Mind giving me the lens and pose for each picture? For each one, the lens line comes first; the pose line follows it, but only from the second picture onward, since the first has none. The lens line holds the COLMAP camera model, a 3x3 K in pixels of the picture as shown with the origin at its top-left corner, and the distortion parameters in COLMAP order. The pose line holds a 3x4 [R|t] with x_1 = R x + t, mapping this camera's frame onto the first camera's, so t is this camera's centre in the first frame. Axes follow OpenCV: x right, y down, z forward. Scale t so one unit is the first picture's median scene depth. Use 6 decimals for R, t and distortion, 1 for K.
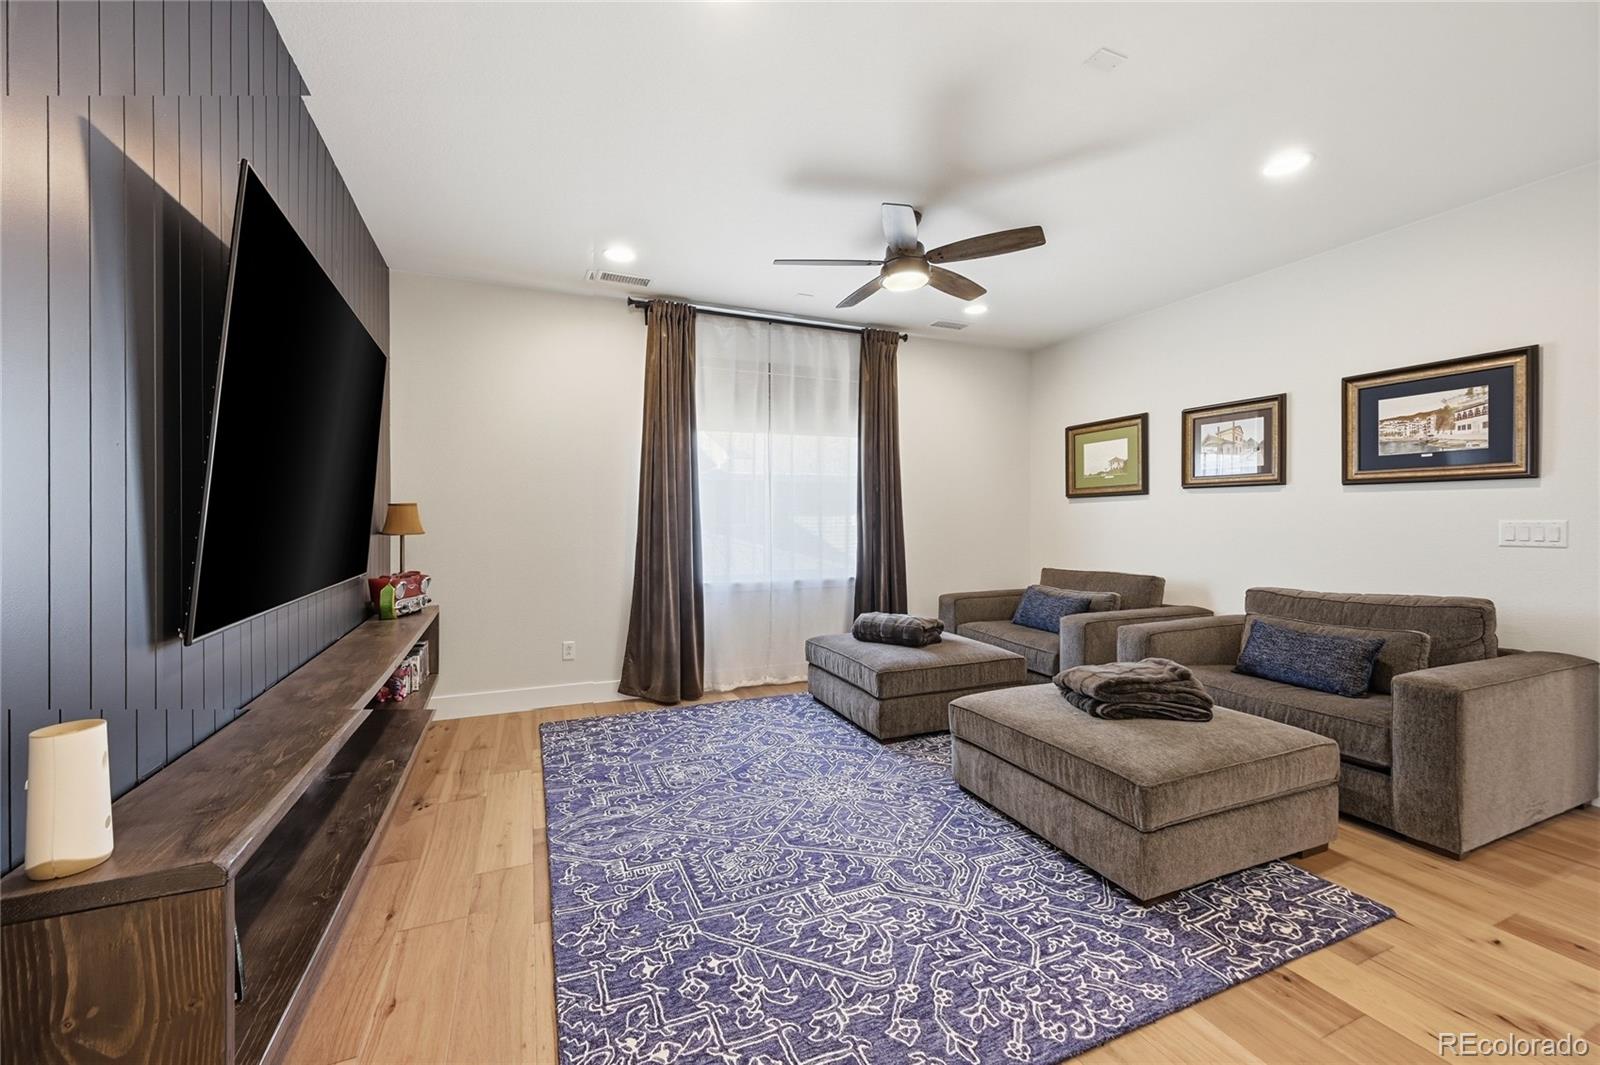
lens RADIAL K [[648.3, 0, 795.2], [0, 648.3, 522.1], [0, 0, 1]] dist [0.004605, 0.000423]
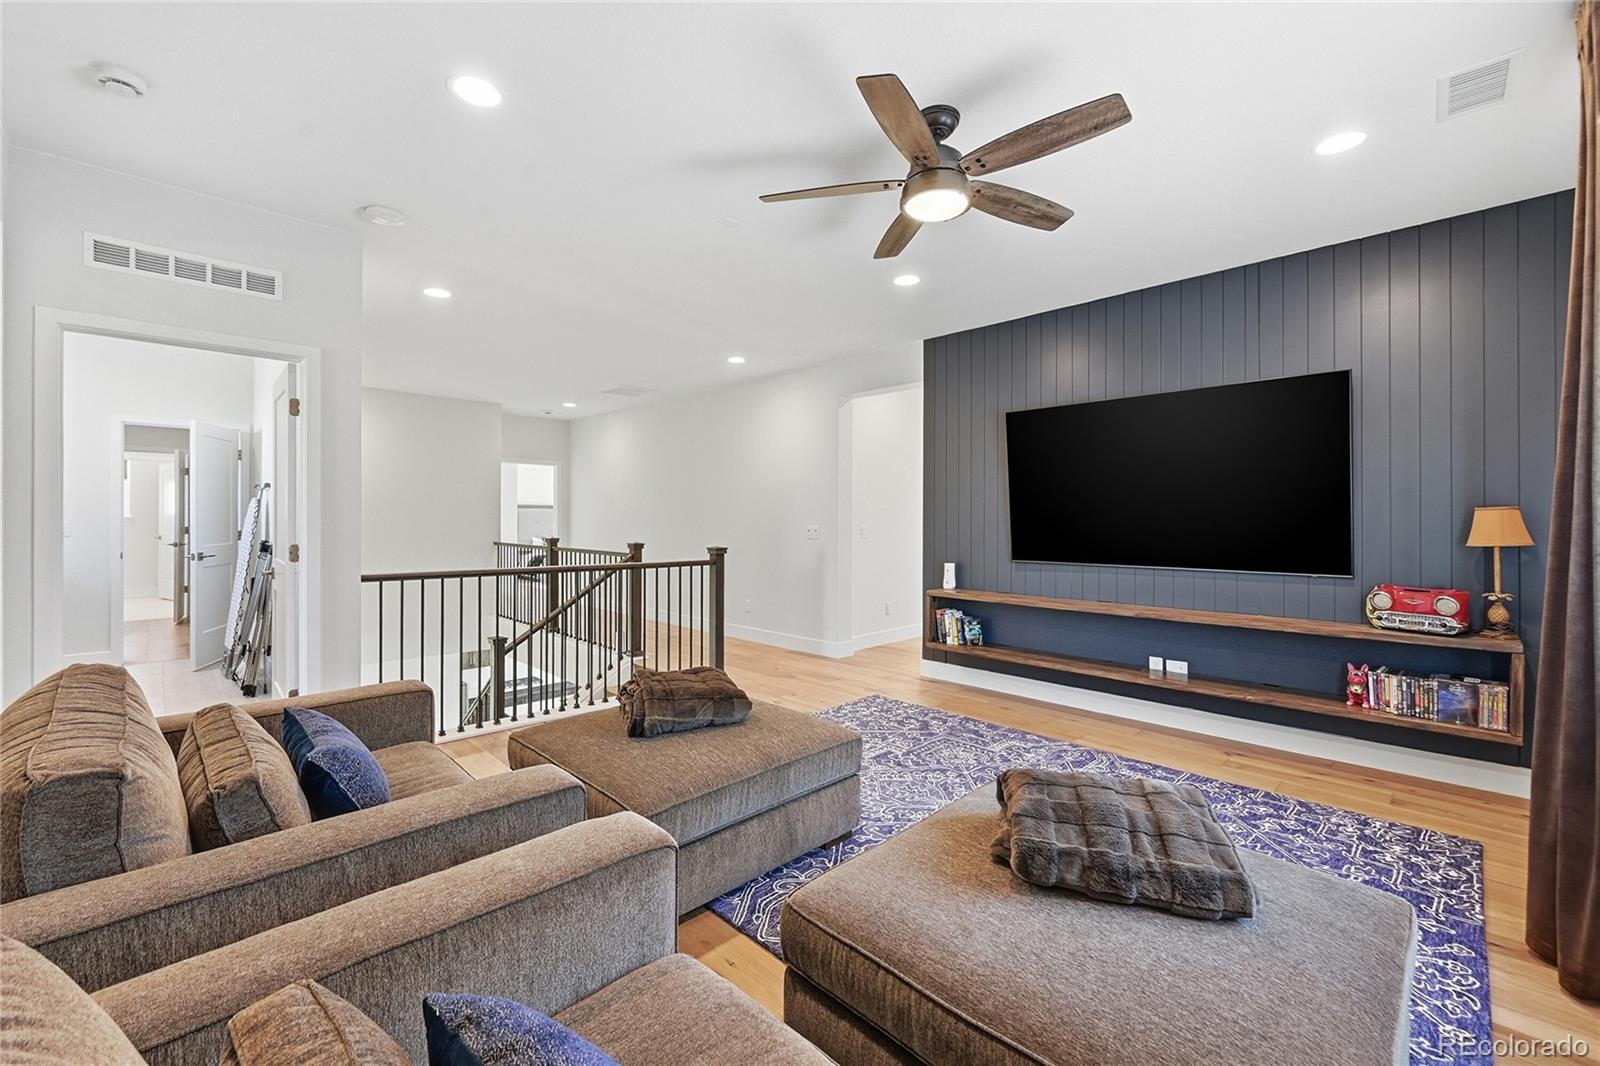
lens RADIAL K [[648.3, 0, 804.5], [0, 648.3, 520.6], [0, 0, 1]] dist [0.003686, 0.000151]
pose [[-0.927011, 0.002535, -0.375025, 0.766360], [-0.000815, 0.999961, 0.008774, -0.029327], [0.375033, 0.008439, -0.926973, 2.135322]]
